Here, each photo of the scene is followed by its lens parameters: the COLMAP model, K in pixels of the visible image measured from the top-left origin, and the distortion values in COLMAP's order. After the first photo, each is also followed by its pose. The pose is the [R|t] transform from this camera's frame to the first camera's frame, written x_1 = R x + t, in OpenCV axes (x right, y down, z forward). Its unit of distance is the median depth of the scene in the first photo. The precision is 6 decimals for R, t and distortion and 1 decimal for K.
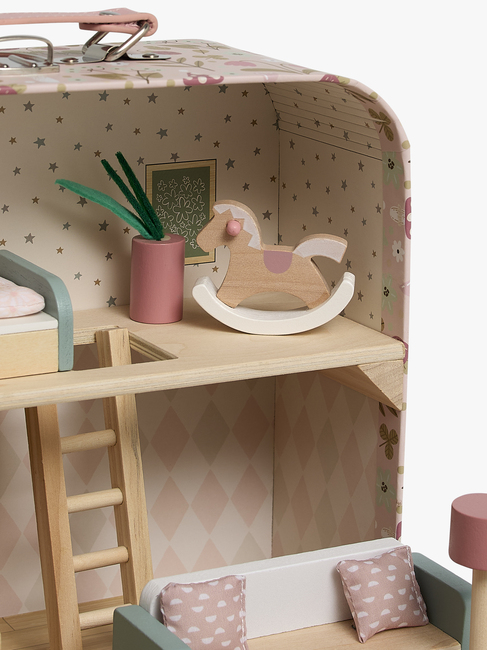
lens RADIAL K [[2023.5, 0, 220.4], [0, 2023.5, 281.8], [0, 0, 1]] dist [-0.149519, 0.000000]
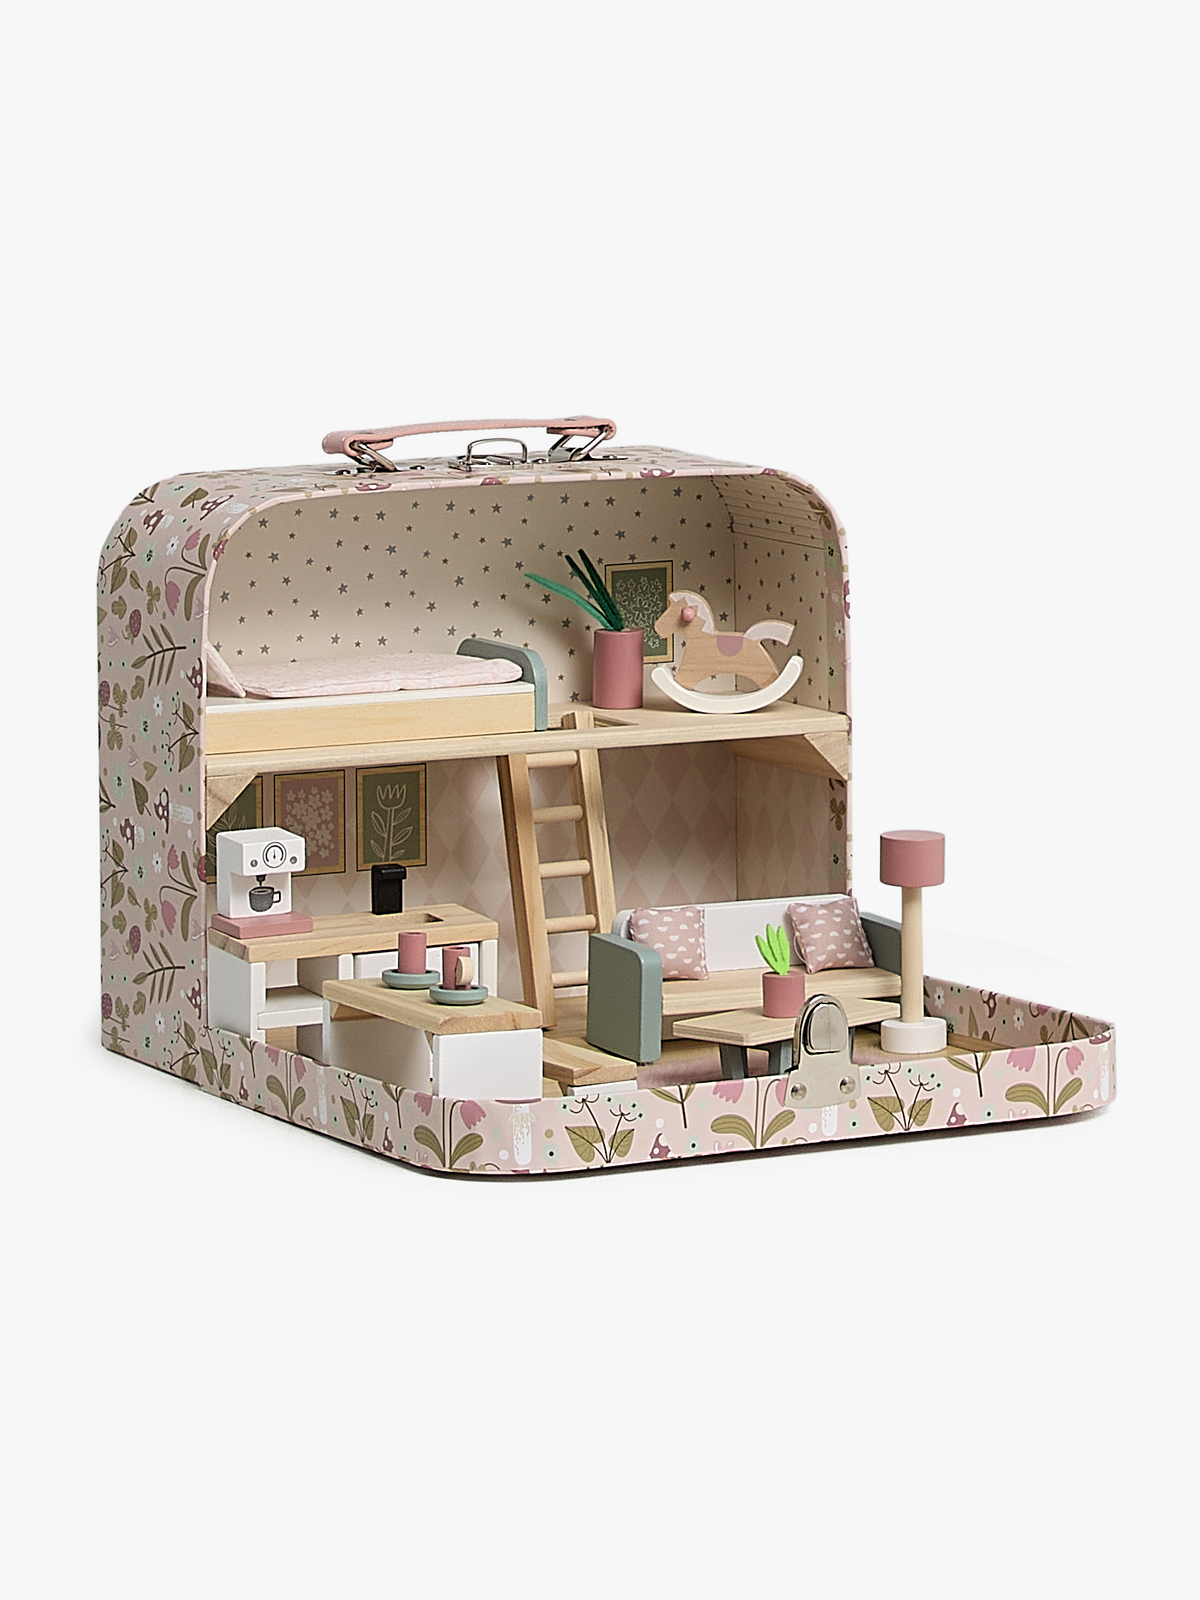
lens RADIAL K [[6377.3, 0, 599.5], [0, 6377.3, 801.5], [0, 0, 1]] dist [-0.543271, 0.000000]
pose [[0.999655, -0.020124, -0.016876, 0.014619], [0.018397, 0.995128, -0.096858, 0.409852], [0.018743, 0.096514, 0.995155, -2.431426]]
